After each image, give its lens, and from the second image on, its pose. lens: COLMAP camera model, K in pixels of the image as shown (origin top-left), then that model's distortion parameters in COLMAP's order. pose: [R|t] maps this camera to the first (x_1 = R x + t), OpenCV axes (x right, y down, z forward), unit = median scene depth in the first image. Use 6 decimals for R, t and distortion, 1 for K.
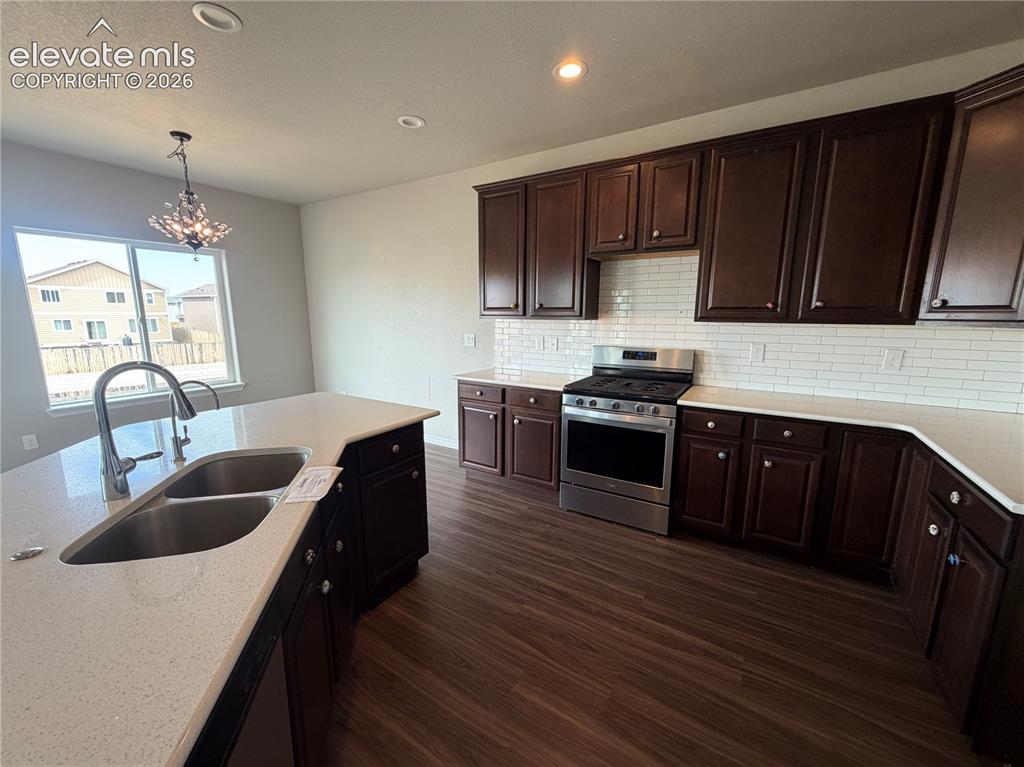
lens RADIAL K [[409.3, 0, 509.2], [0, 409.3, 385.9], [0, 0, 1]] dist [-0.002068, 0.000739]
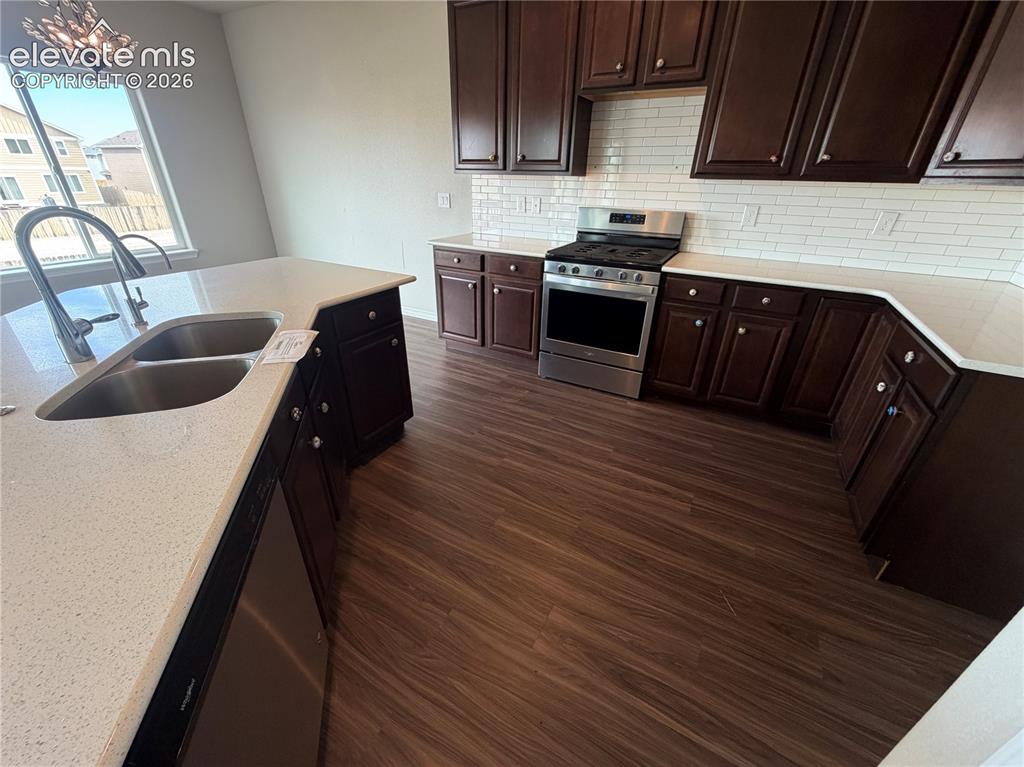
lens RADIAL K [[409.3, 0, 509.6], [0, 409.3, 386.5], [0, 0, 1]] dist [-0.002068, 0.000739]
pose [[0.998702, -0.010253, 0.049888, -0.002433], [-0.004960, 0.955292, 0.295622, 0.022710], [-0.050689, -0.295486, 0.954001, 0.008142]]
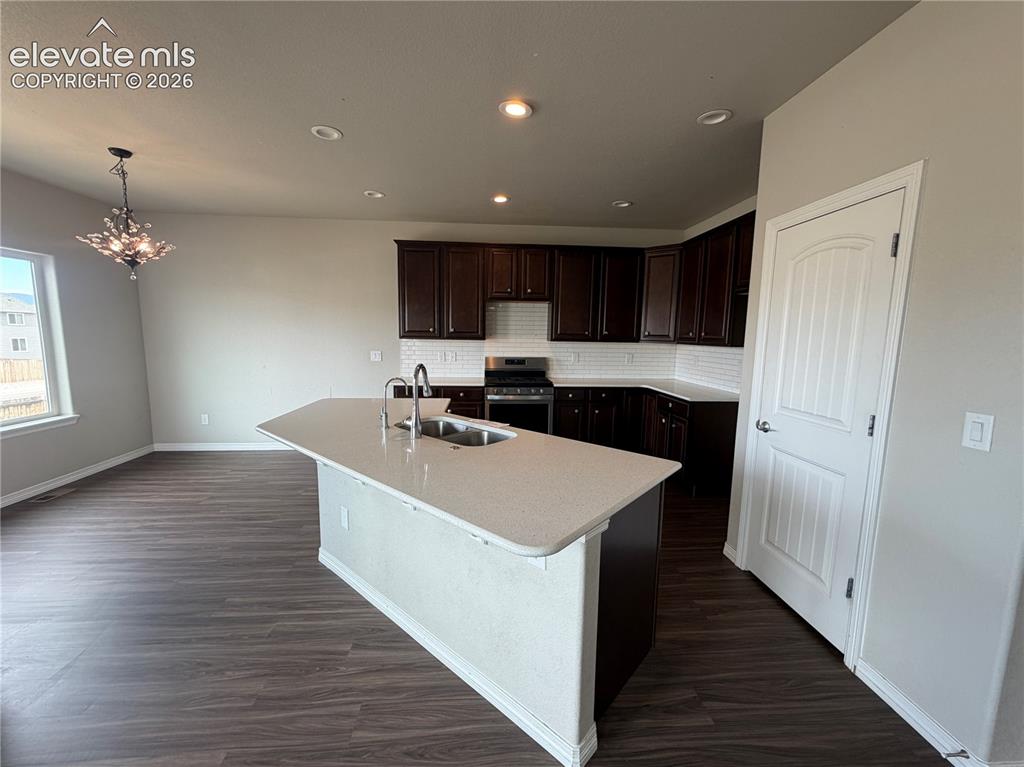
lens RADIAL K [[409.3, 0, 510.1], [0, 409.3, 388.0], [0, 0, 1]] dist [-0.002068, 0.000739]
pose [[0.808337, -0.070090, 0.584533, -0.841005], [0.090414, 0.995888, -0.005617, 0.045089], [-0.581736, 0.057390, 0.811351, -0.375991]]
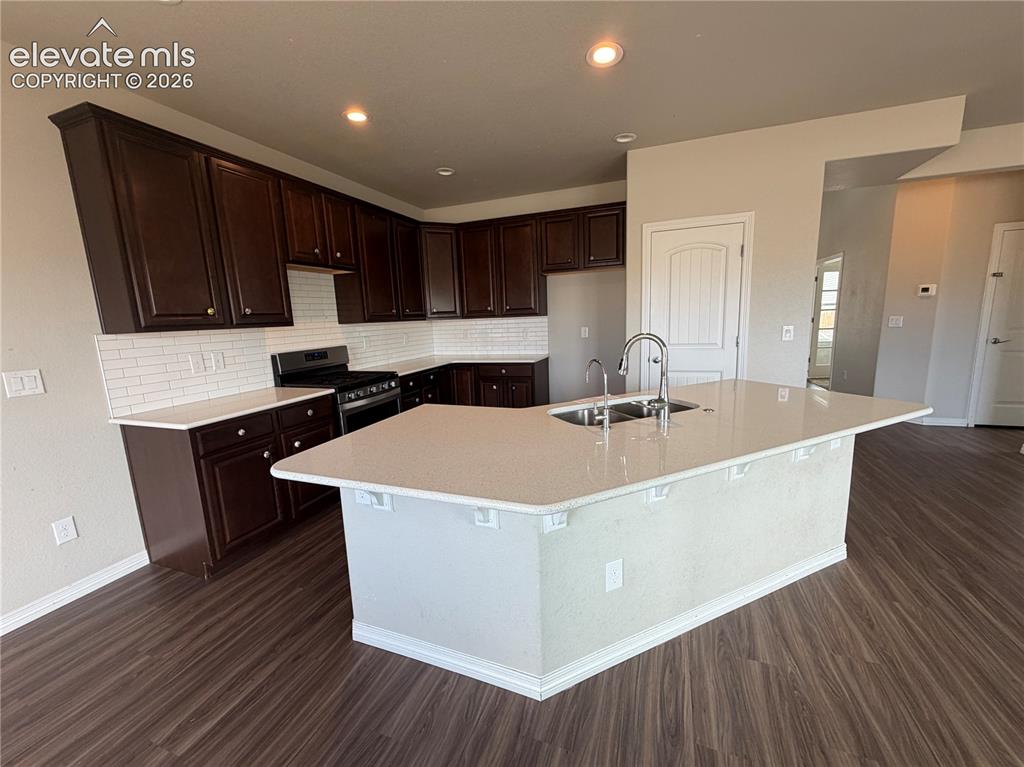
lens RADIAL K [[409.3, 0, 511.0], [0, 409.3, 387.2], [0, 0, 1]] dist [-0.002068, 0.000739]
pose [[-0.202475, -0.164084, 0.965443, -1.166676], [0.209002, 0.955908, 0.206296, -0.146372], [-0.956725, 0.243549, -0.159254, 0.888394]]
